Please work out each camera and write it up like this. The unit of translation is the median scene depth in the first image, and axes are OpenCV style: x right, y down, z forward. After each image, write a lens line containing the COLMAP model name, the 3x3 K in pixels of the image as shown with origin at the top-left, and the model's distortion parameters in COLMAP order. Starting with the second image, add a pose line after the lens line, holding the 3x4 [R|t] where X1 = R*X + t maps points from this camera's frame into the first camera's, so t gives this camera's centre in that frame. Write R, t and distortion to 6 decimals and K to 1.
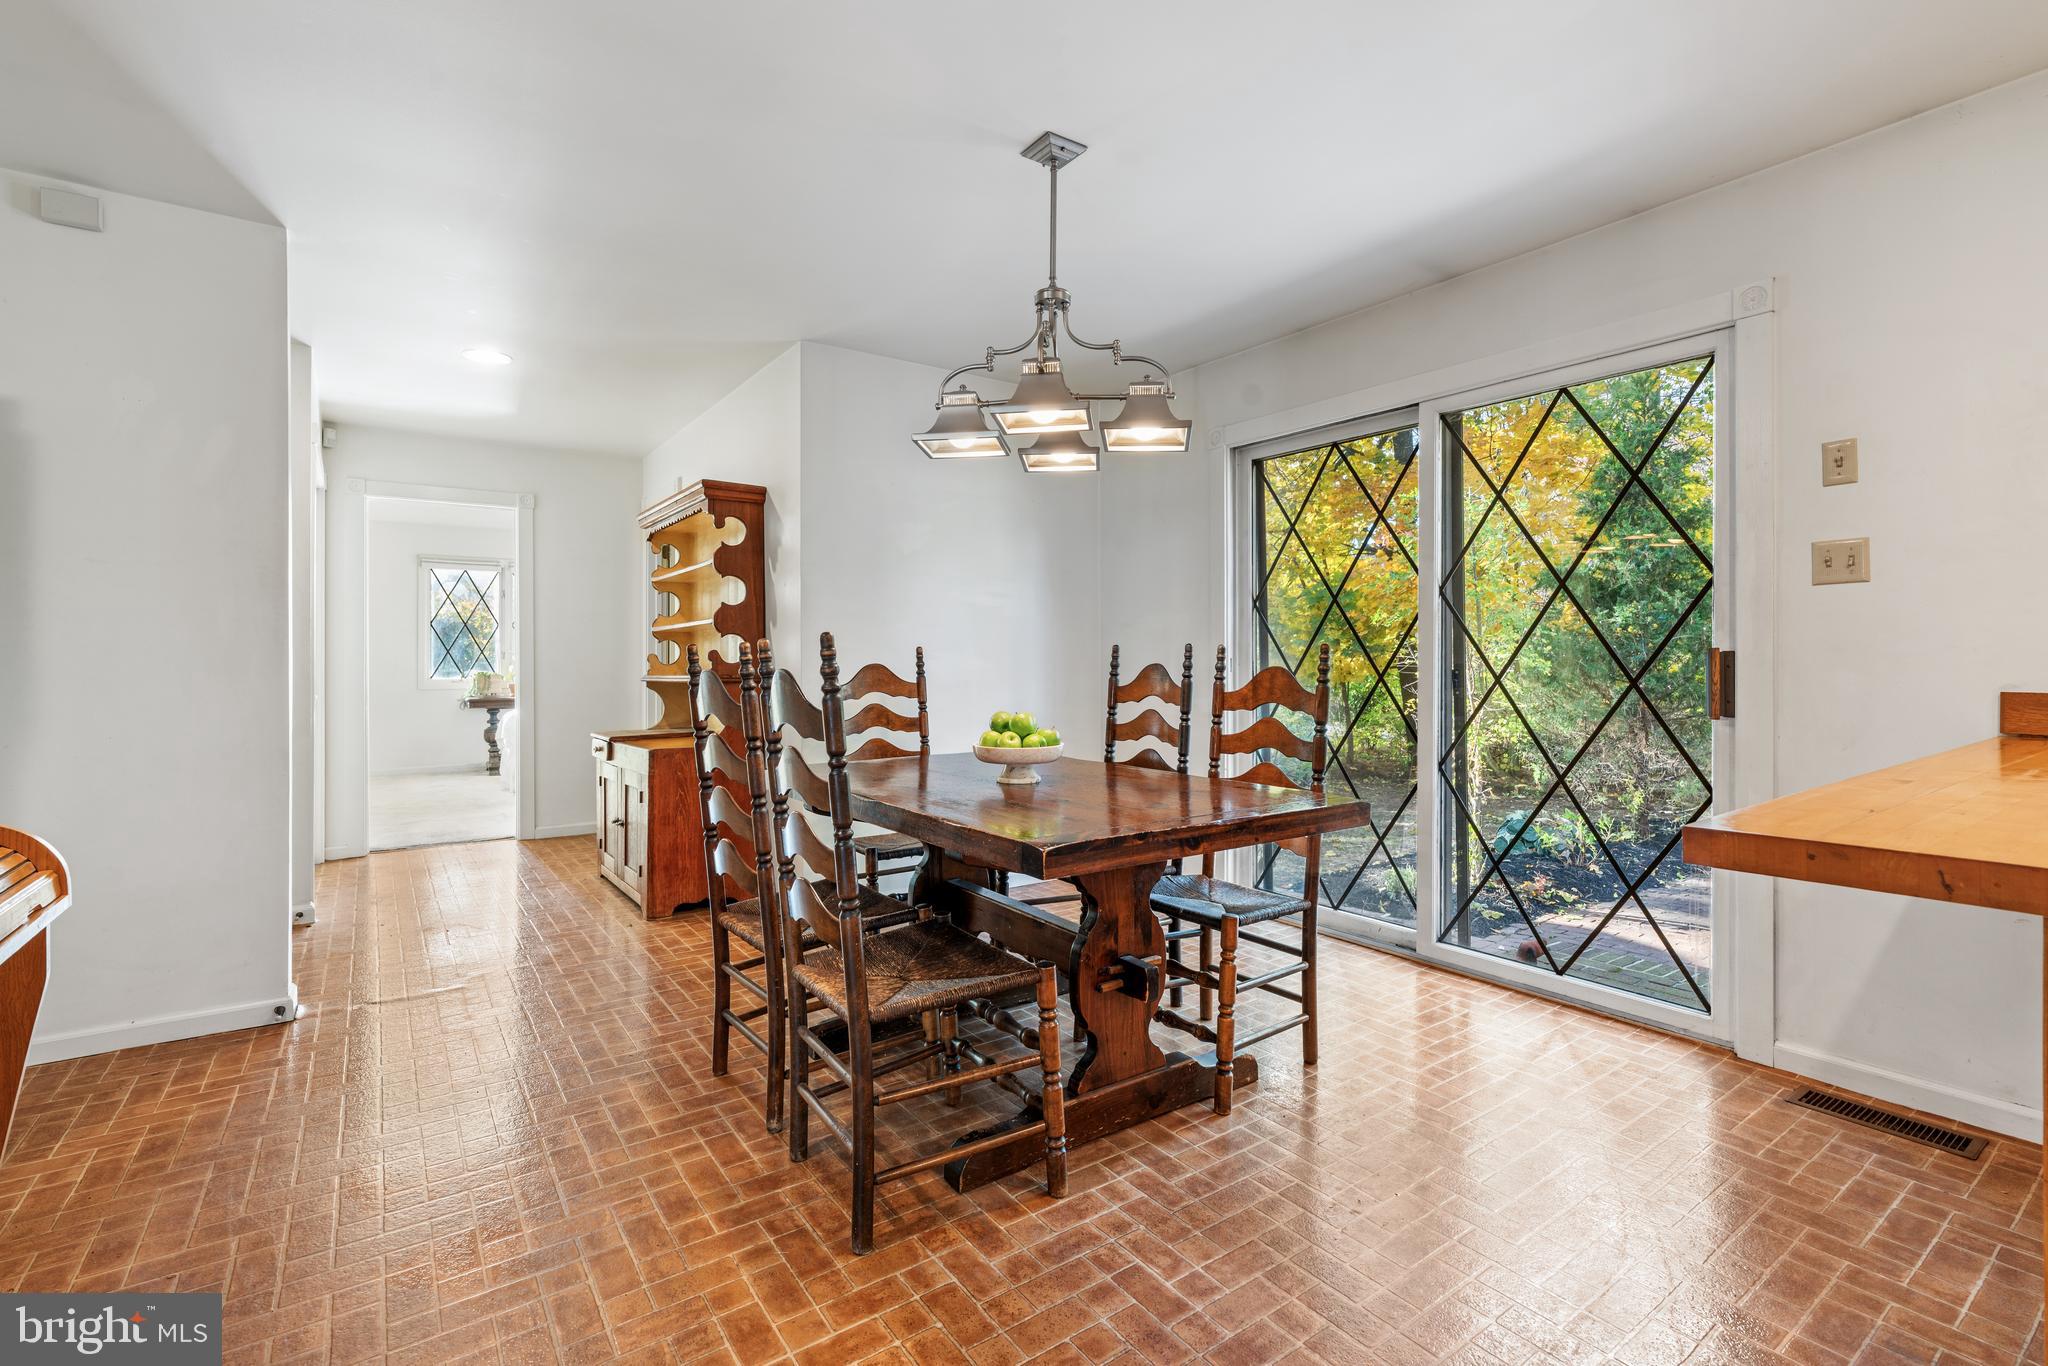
lens RADIAL K [[930.1, 0, 1020.5], [0, 930.1, 663.7], [0, 0, 1]] dist [-0.004839, 0.001120]
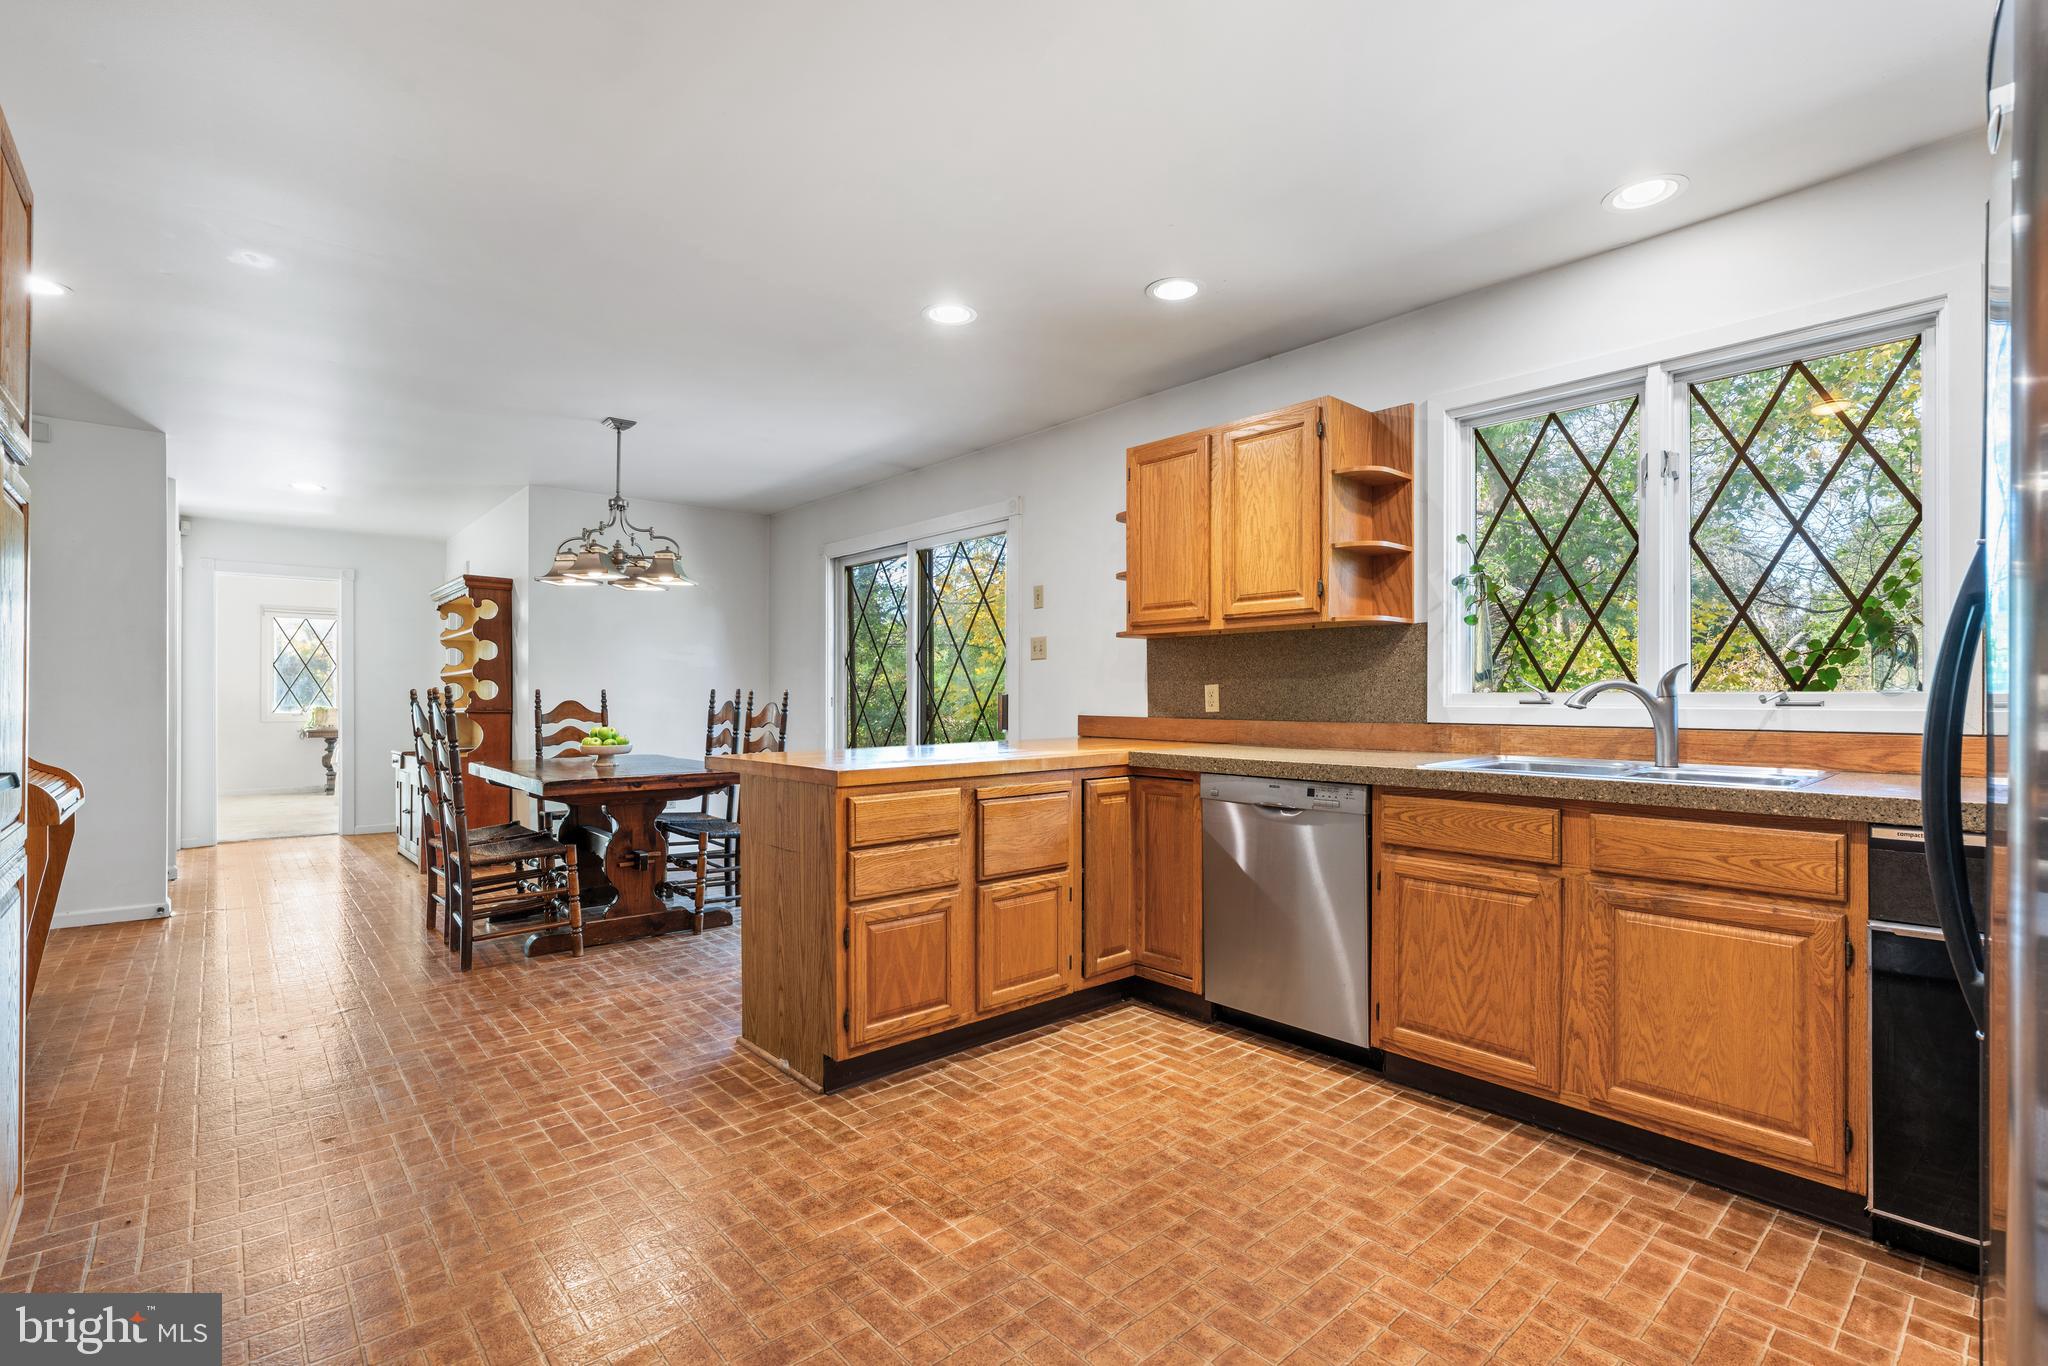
lens RADIAL K [[930.1, 0, 1022.8], [0, 930.1, 699.1], [0, 0, 1]] dist [-0.004839, 0.001120]
pose [[0.994453, 0.000098, 0.105177, 0.380162], [-0.000121, 1.000000, 0.000217, -0.002366], [-0.105177, -0.000229, 0.994453, -0.549791]]
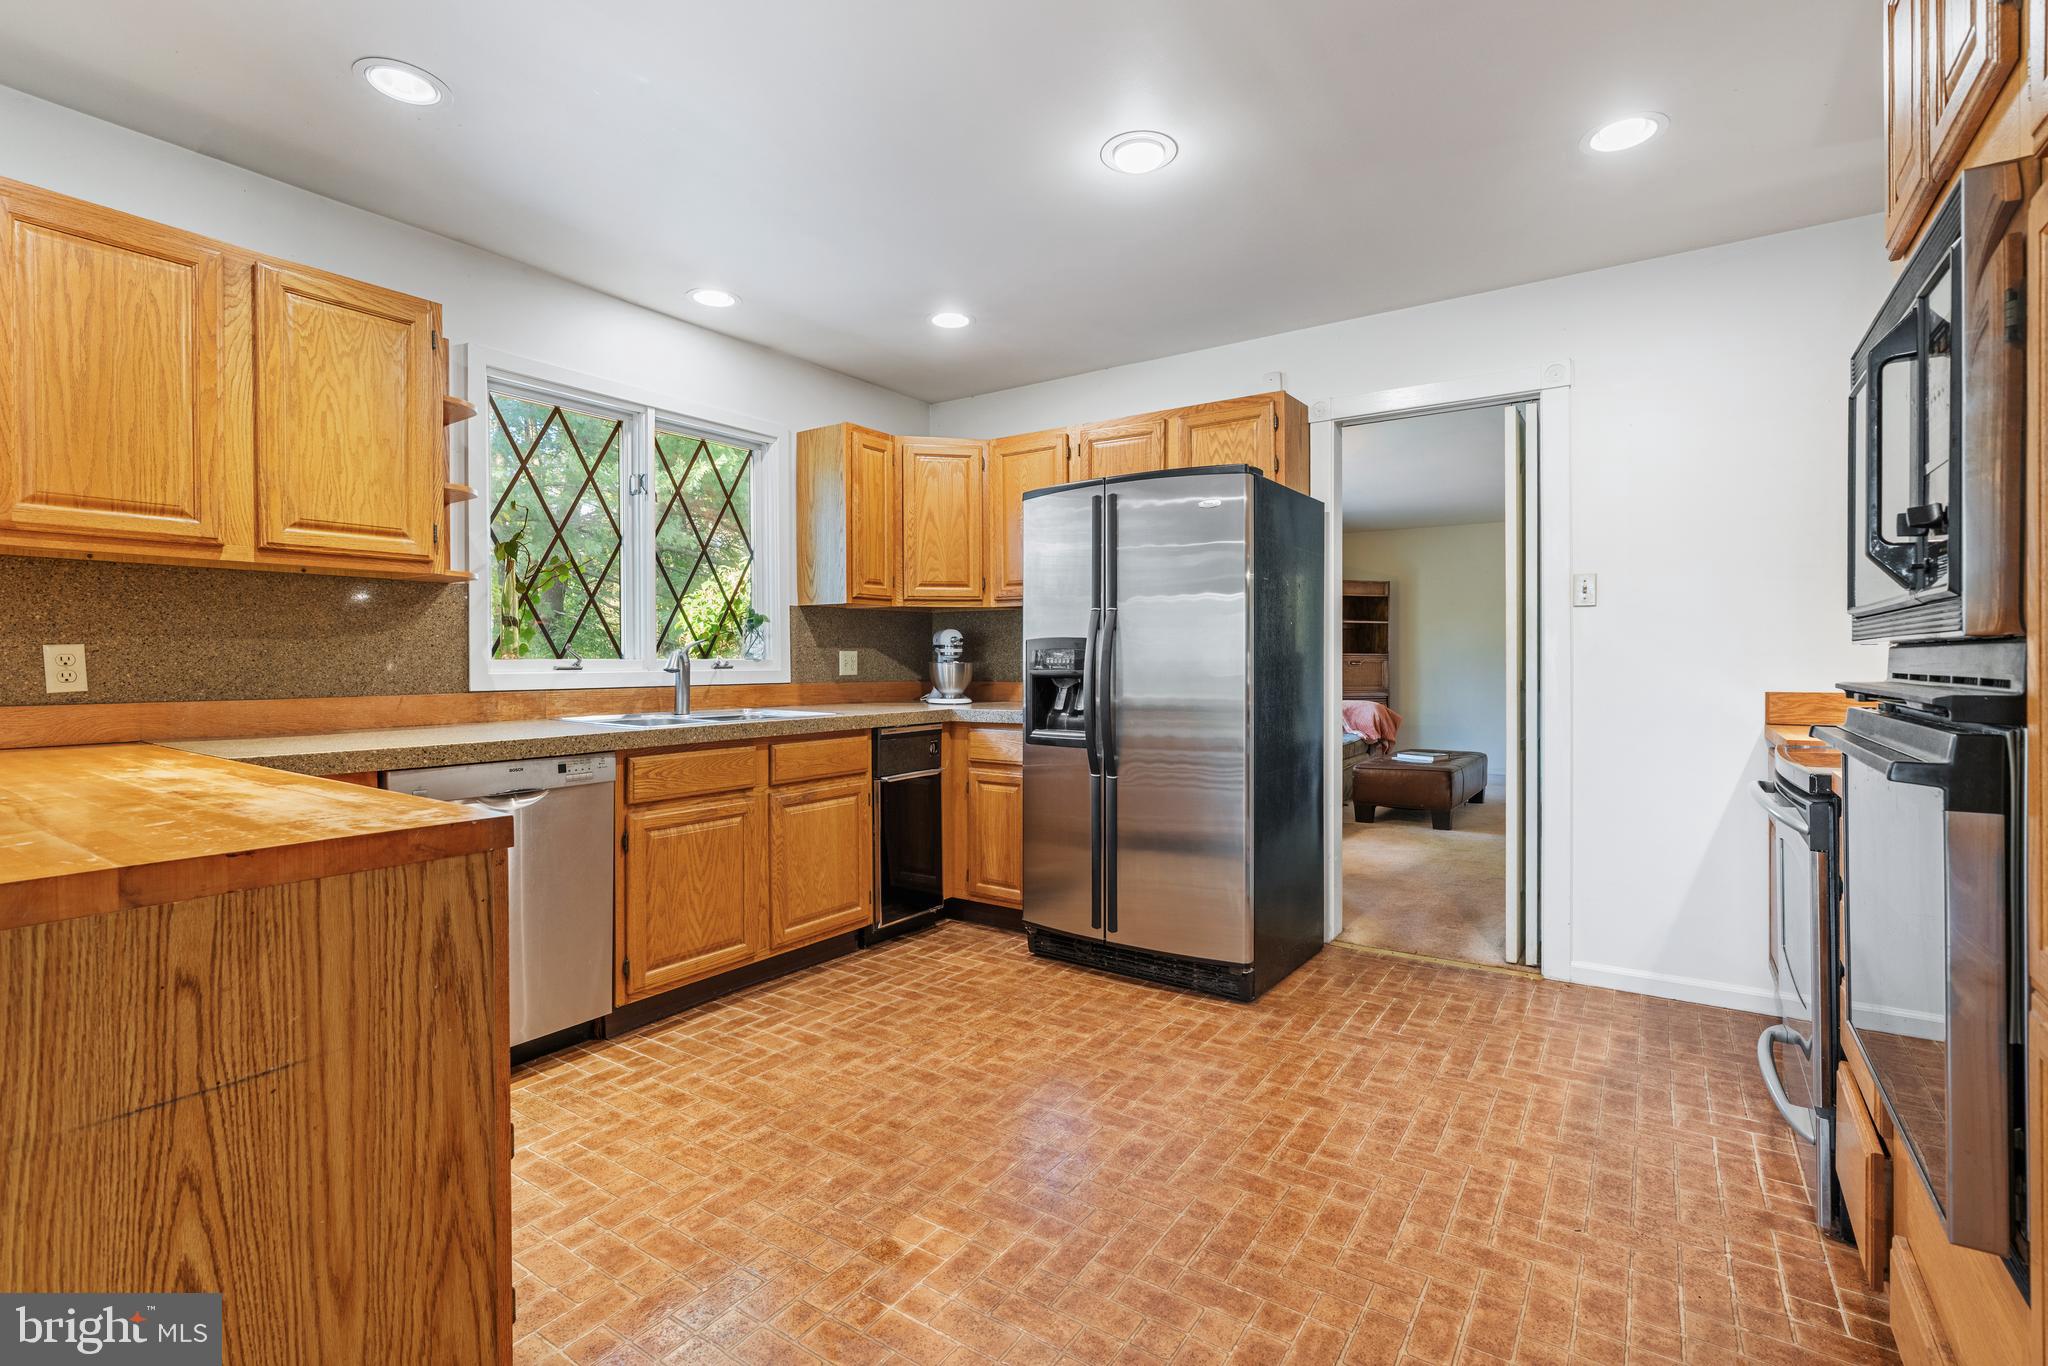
lens RADIAL K [[930.1, 0, 1020.4], [0, 930.1, 664.2], [0, 0, 1]] dist [-0.004839, 0.001120]
pose [[-0.343854, -0.001777, 0.939021, -2.022927], [0.006039, 0.999973, 0.004103, -0.013964], [-0.939004, 0.007081, -0.343834, 2.860569]]
